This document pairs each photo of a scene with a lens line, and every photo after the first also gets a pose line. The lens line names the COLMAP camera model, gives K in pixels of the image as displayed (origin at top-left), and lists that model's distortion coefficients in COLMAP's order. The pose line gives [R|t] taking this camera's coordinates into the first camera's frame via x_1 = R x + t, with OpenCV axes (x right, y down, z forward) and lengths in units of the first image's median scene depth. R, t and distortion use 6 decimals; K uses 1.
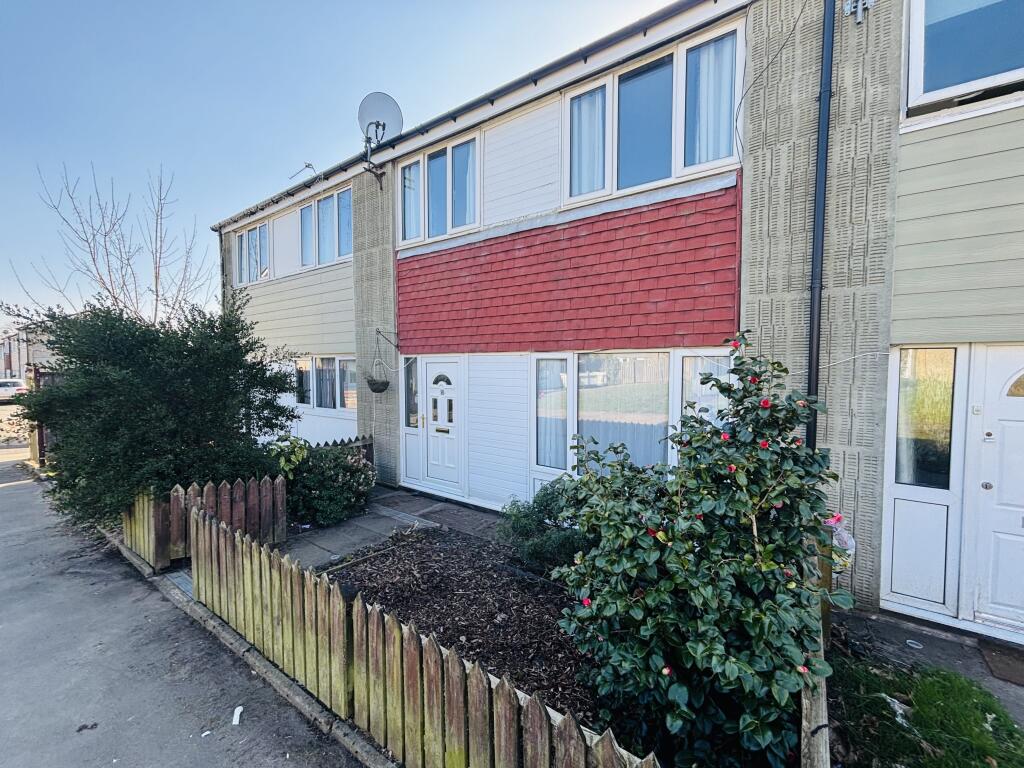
lens RADIAL K [[413.7, 0, 512.0], [0, 413.7, 384.0], [0, 0, 1]] dist [-0.000024, 0.000155]
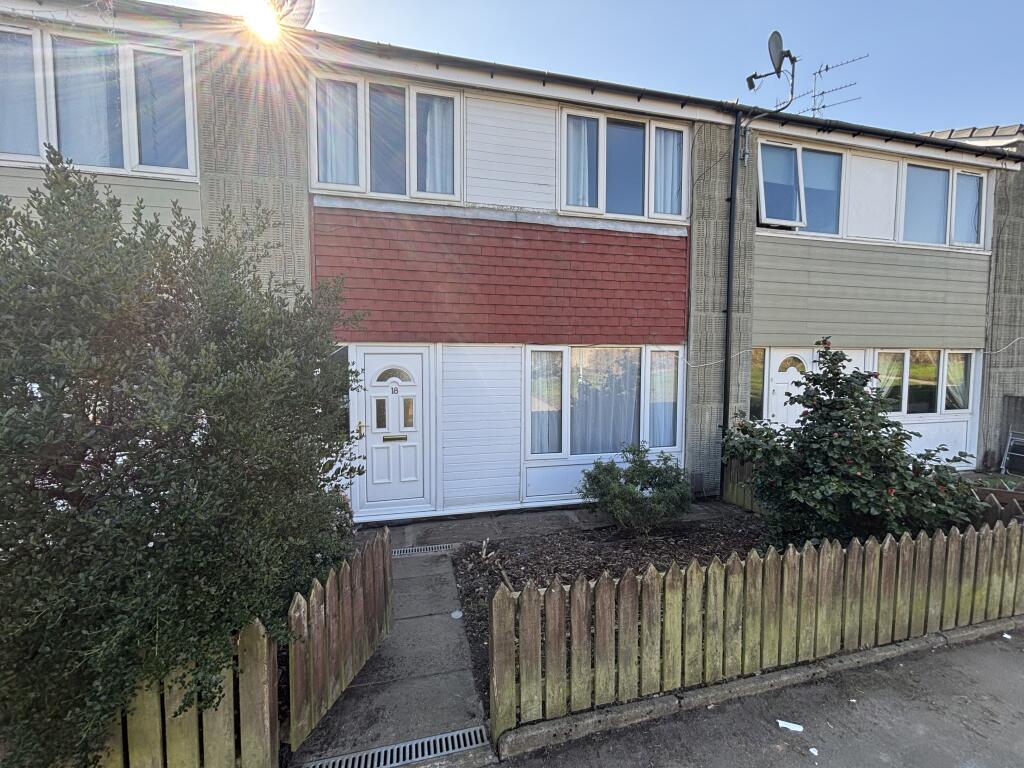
lens RADIAL K [[411.3, 0, 512.0], [0, 411.3, 384.0], [0, 0, 1]] dist [0.000742, 0.000076]
pose [[0.660547, -0.041510, 0.749637, -0.847246], [0.035789, 0.999076, 0.023787, -0.005454], [-0.749932, 0.011116, 0.661422, 0.413217]]
